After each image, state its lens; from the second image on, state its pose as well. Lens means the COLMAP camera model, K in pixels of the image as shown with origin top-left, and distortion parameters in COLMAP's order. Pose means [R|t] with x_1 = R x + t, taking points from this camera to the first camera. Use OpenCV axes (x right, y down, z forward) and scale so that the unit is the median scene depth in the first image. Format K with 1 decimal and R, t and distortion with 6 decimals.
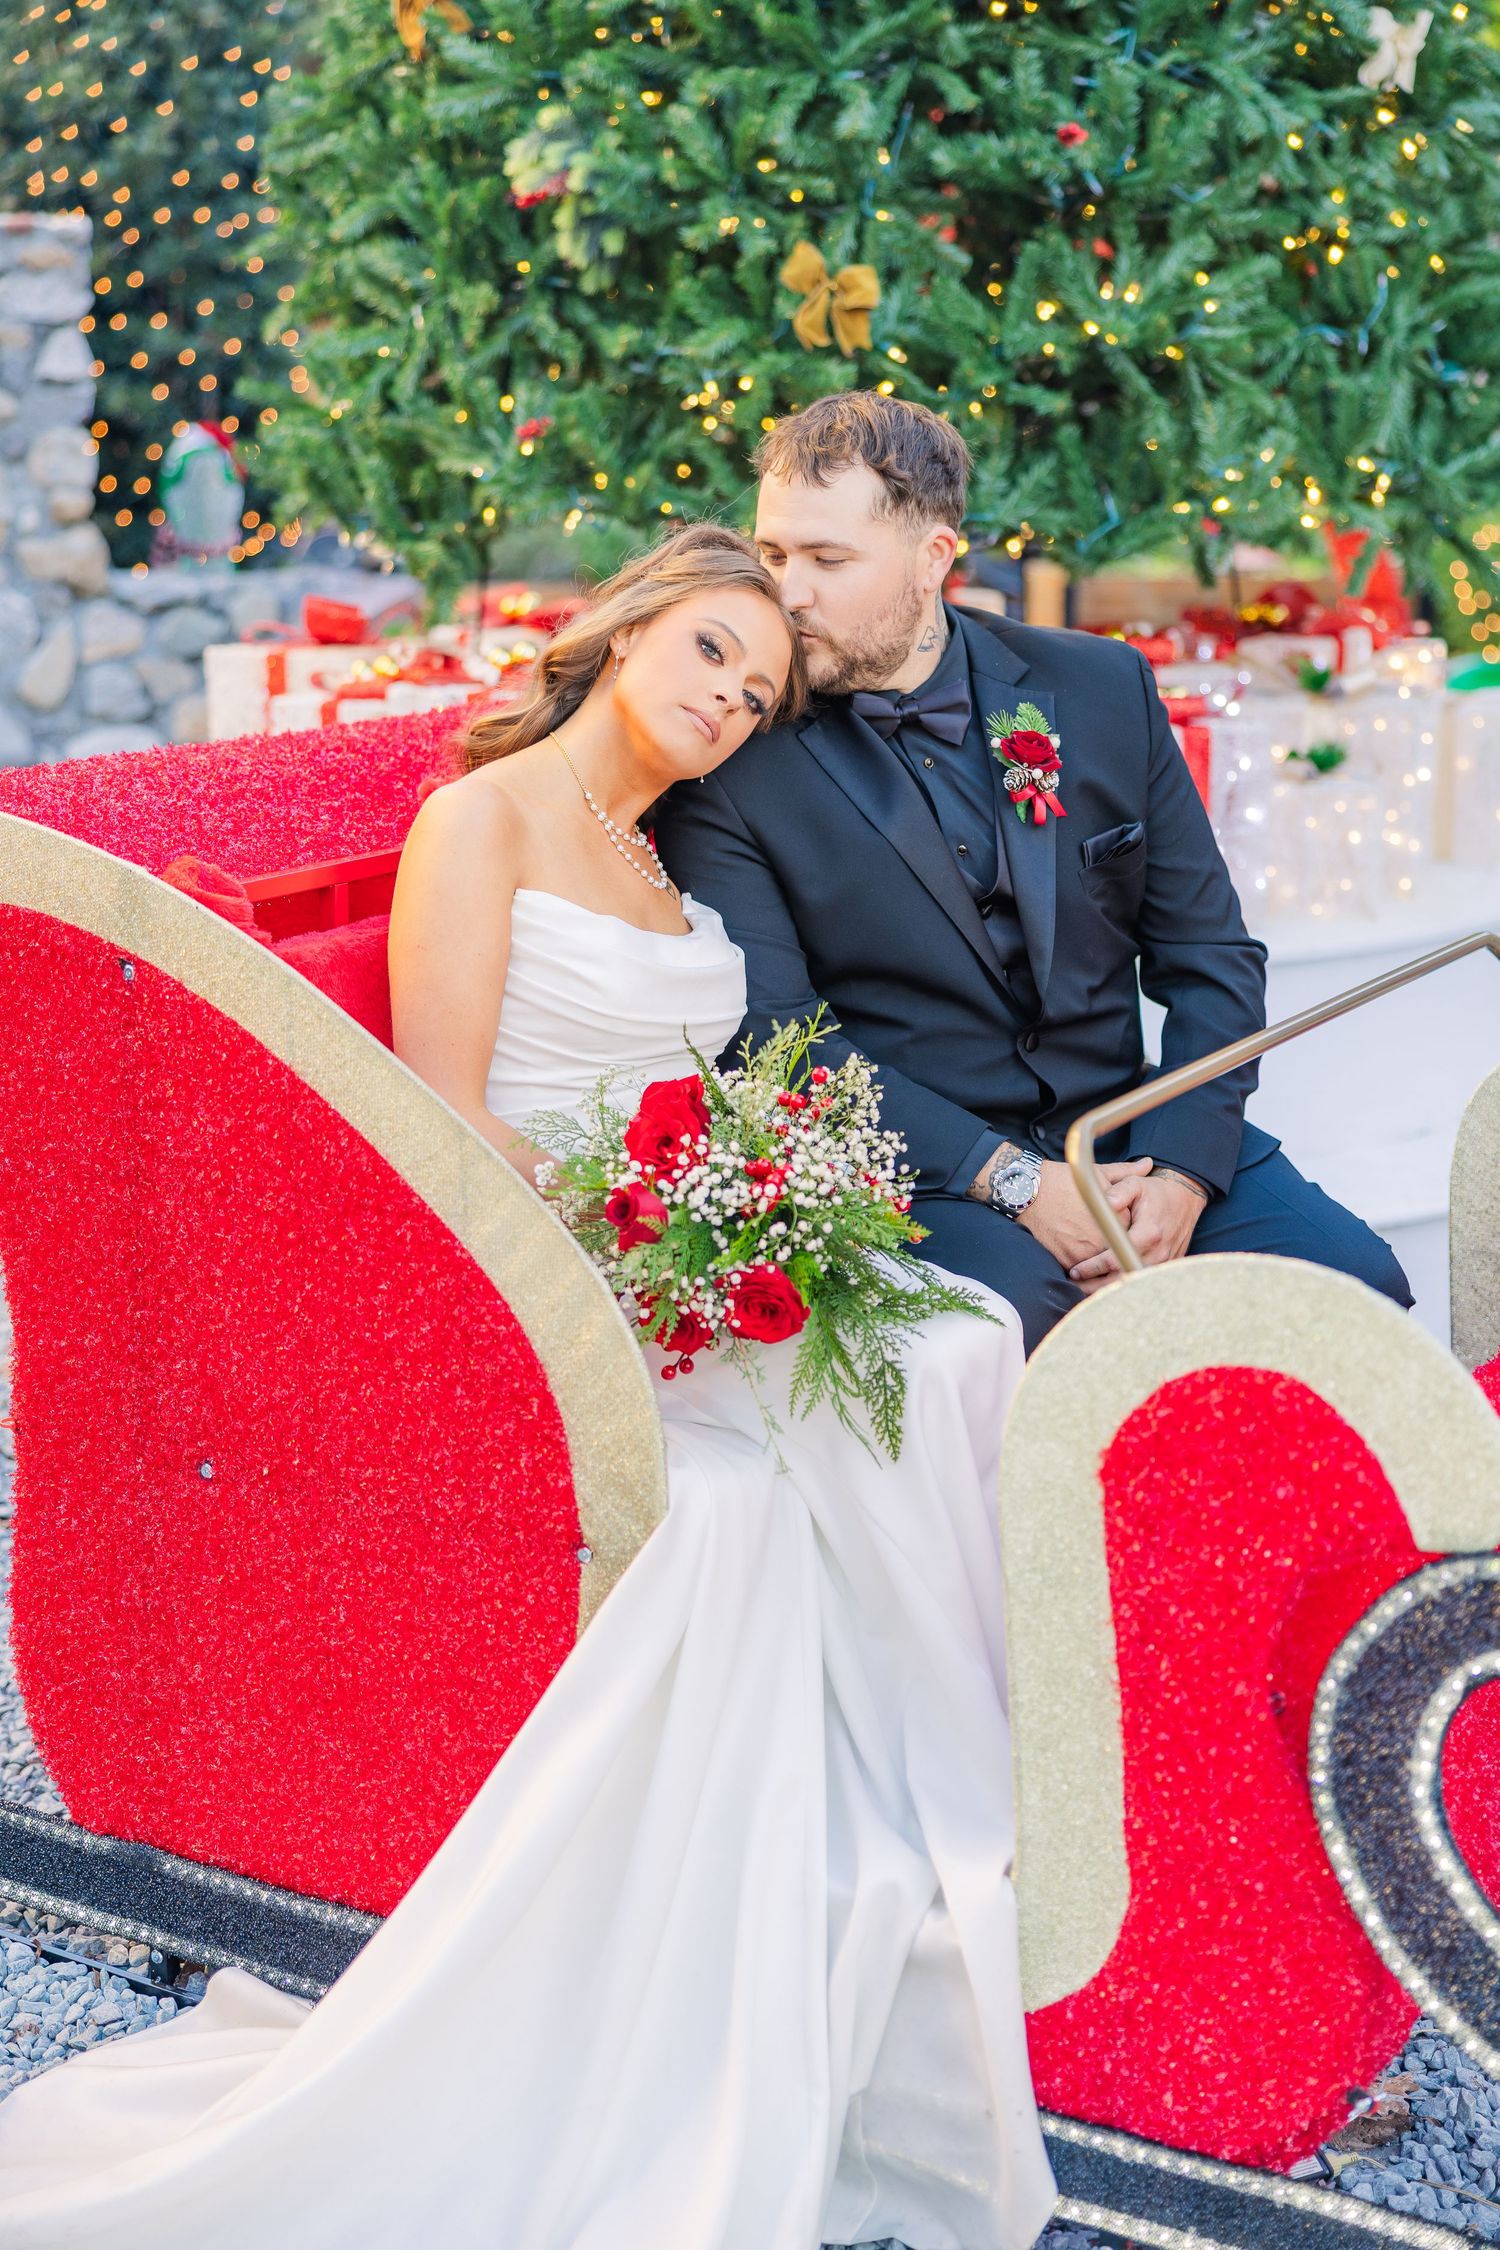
lens RADIAL K [[3402.9, 0, 737.1], [0, 3402.9, 1135.9], [0, 0, 1]] dist [-0.003990, 0.000000]
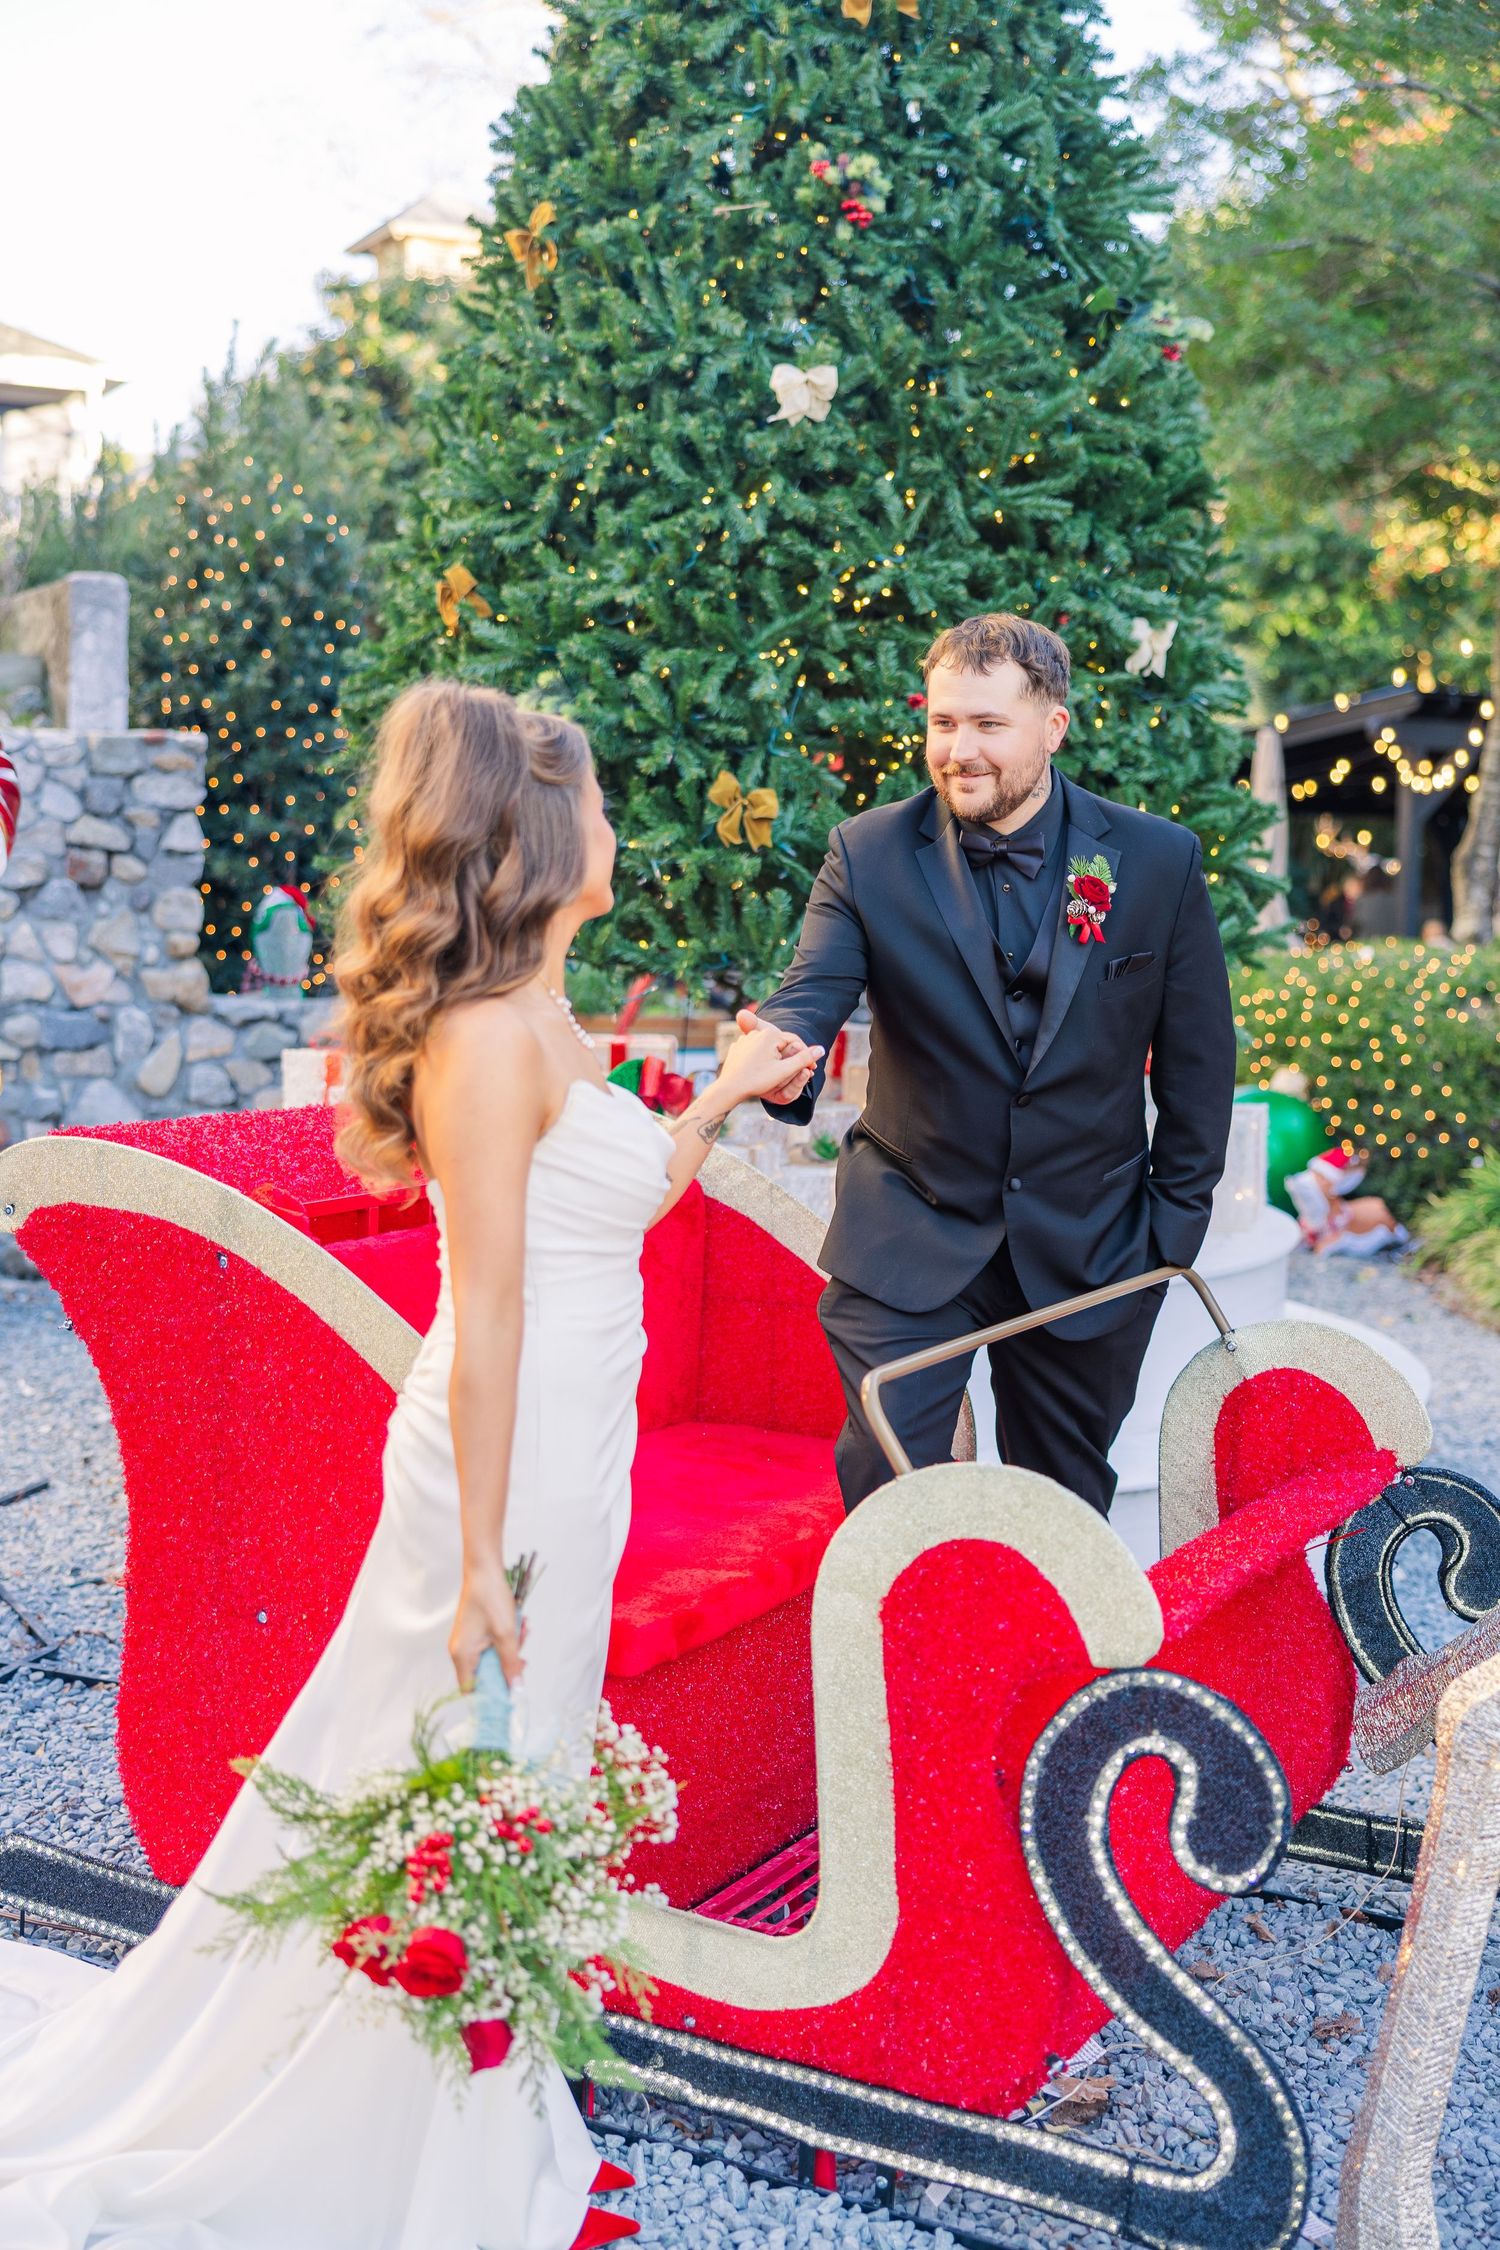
lens RADIAL K [[2783.0, 0, 763.6], [0, 2783.0, 1123.1], [0, 0, 1]] dist [-0.016949, 0.000000]
pose [[0.999501, 0.023720, 0.020877, 0.015034], [-0.020933, 0.991955, -0.124848, 0.022496], [-0.023671, 0.124348, 0.991956, -0.113836]]
